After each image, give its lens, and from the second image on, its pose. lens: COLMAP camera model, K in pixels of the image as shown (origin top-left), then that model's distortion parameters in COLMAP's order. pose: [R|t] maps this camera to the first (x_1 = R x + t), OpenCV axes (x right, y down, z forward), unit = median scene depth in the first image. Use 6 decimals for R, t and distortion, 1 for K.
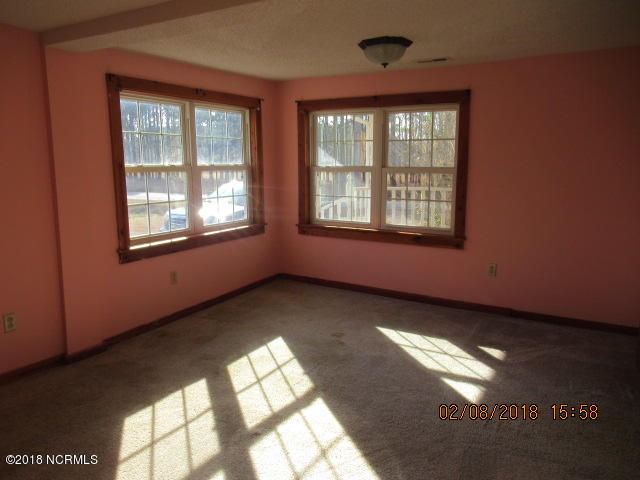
lens RADIAL K [[482.6, 0, 319.5], [0, 482.6, 241.2], [0, 0, 1]] dist [-0.005715, 0.010624]
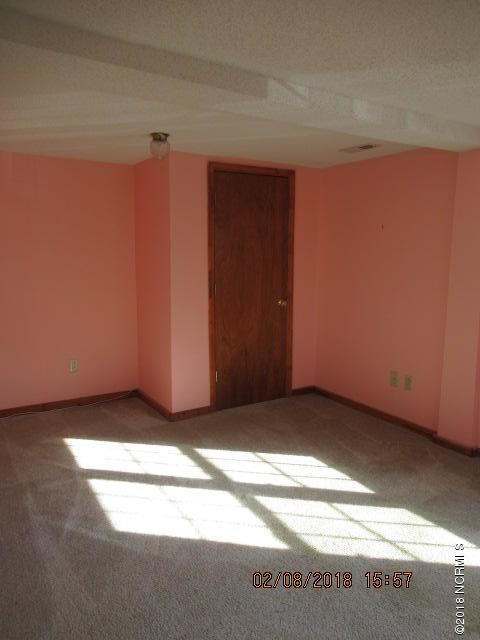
lens RADIAL K [[482.6, 0, 239.3], [0, 482.6, 319.6], [0, 0, 1]] dist [-0.005715, 0.010624]
pose [[-0.463728, 0.117755, -0.878117, 0.698967], [-0.145060, 0.967662, 0.206368, -0.200237], [0.874022, 0.223078, -0.431650, 1.185384]]
